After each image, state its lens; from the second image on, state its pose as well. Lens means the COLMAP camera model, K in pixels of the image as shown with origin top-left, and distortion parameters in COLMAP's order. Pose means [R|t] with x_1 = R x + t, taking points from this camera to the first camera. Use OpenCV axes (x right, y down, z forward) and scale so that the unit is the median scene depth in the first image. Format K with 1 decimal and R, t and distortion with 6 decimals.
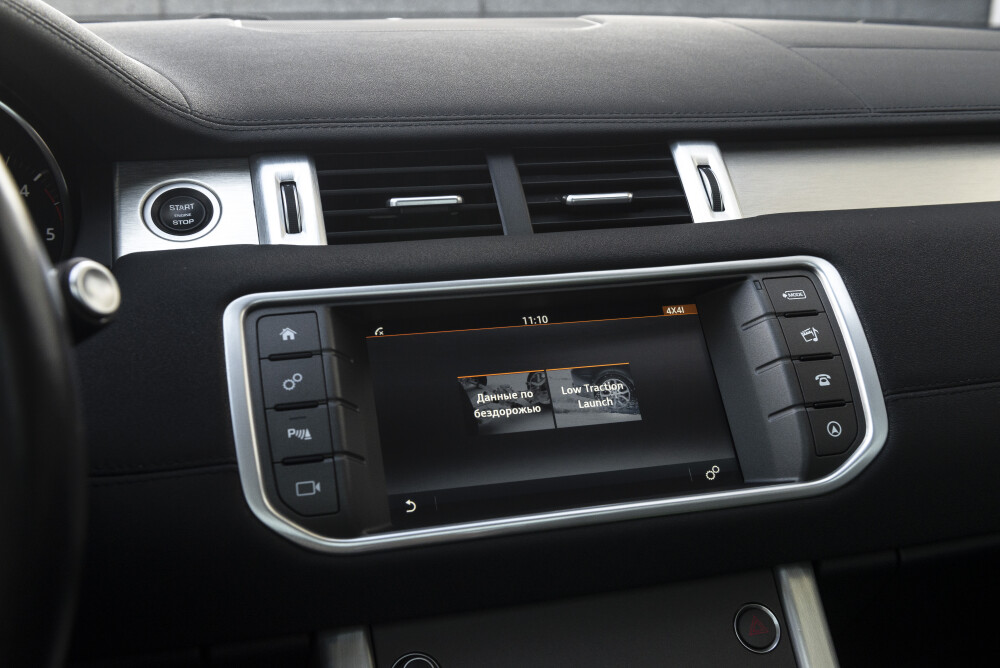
lens RADIAL K [[1067.8, 0, 500.0], [0, 1067.8, 334.0], [0, 0, 1]] dist [0.003048, -0.001753]
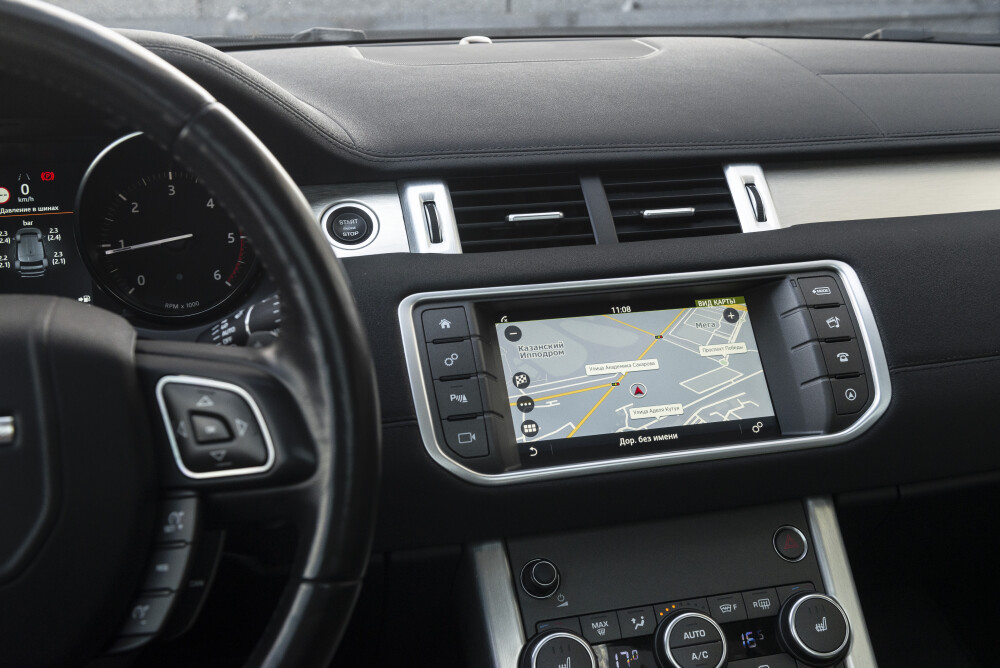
lens RADIAL K [[1114.3, 0, 500.0], [0, 1114.3, 334.0], [0, 0, 1]] dist [0.005242, 0.017089]
pose [[0.999997, 0.001882, -0.001440, -0.112572], [-0.001813, 0.998918, 0.046461, -0.046299], [0.001526, -0.046458, 0.998919, -0.354381]]
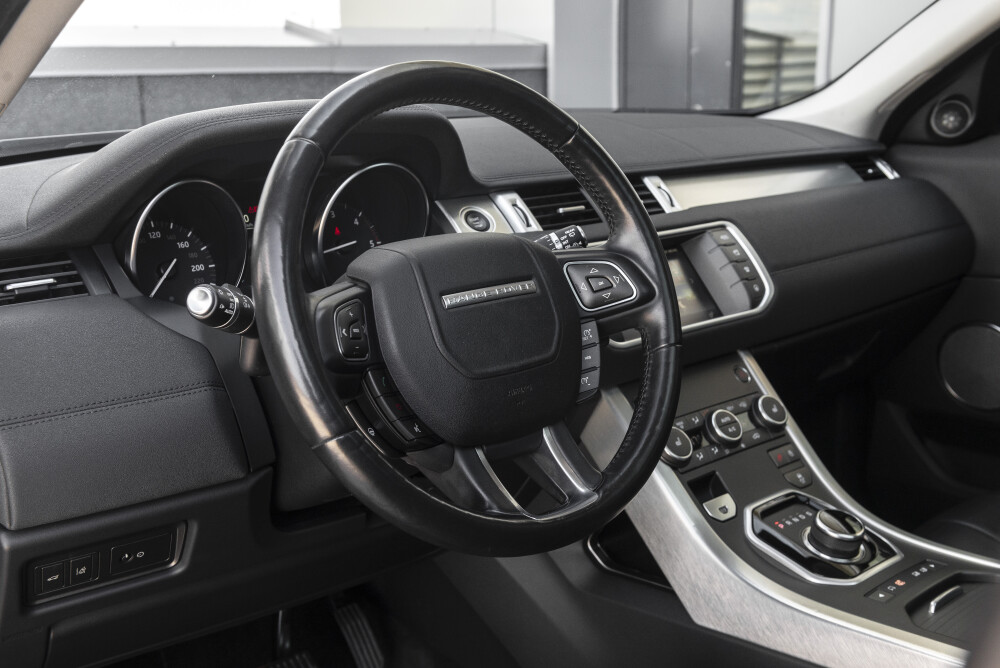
lens RADIAL K [[1114.3, 0, 500.0], [0, 1114.3, 334.0], [0, 0, 1]] dist [0.005242, 0.017089]
pose [[0.896267, -0.113121, 0.428846, -1.208537], [0.138954, 0.989865, -0.029300, 0.171883], [-0.421185, 0.085850, 0.902902, -0.951494]]
